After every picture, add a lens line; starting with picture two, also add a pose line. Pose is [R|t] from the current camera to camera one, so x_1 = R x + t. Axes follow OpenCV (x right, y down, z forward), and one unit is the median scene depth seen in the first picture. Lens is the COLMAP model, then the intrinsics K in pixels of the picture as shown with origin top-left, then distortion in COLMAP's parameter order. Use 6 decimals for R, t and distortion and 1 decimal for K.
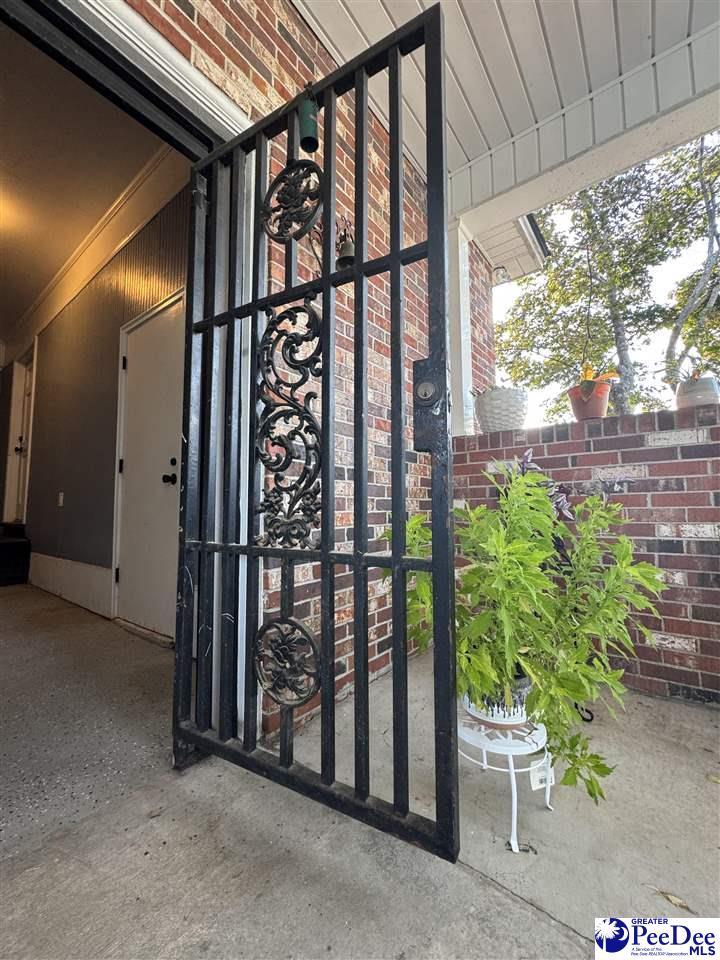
lens RADIAL K [[385.0, 0, 355.6], [0, 385.0, 482.0], [0, 0, 1]] dist [-0.001461, 0.000519]
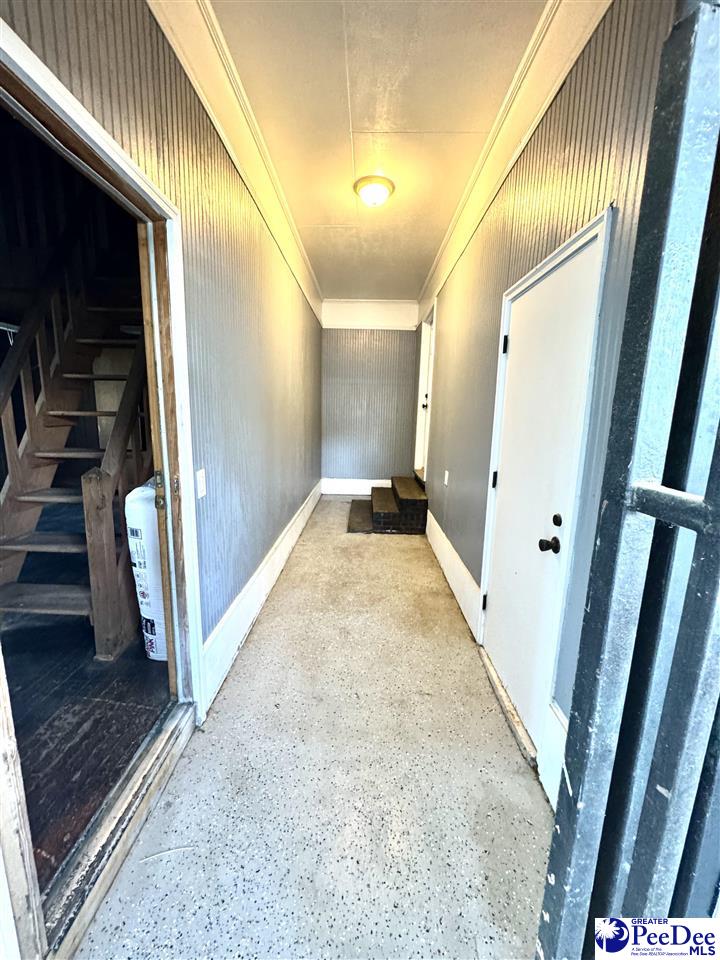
lens RADIAL K [[385.0, 0, 356.1], [0, 385.0, 479.6], [0, 0, 1]] dist [-0.001461, 0.000519]
pose [[0.592556, 0.160642, -0.789349, -0.128733], [0.034450, 0.973963, 0.224075, -0.216154], [0.804792, -0.159970, 0.571593, 0.273440]]
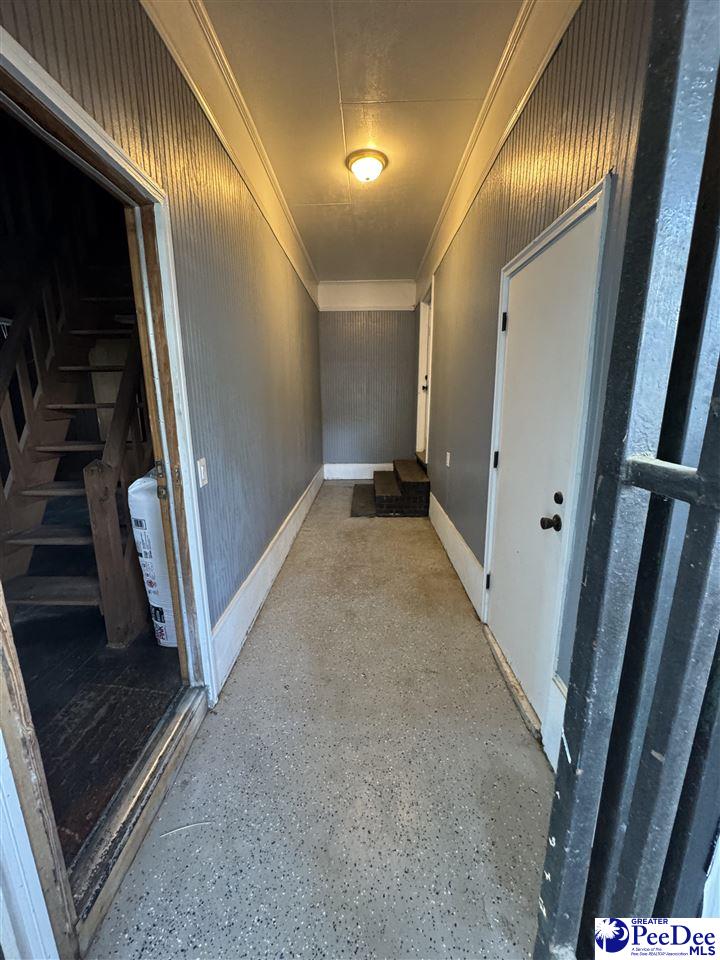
lens RADIAL K [[385.0, 0, 356.6], [0, 385.0, 479.4], [0, 0, 1]] dist [-0.001461, 0.000519]
pose [[0.593287, 0.173409, -0.786092, -0.126524], [0.065480, 0.962890, 0.261830, -0.215393], [0.802324, -0.206814, 0.559915, 0.275299]]
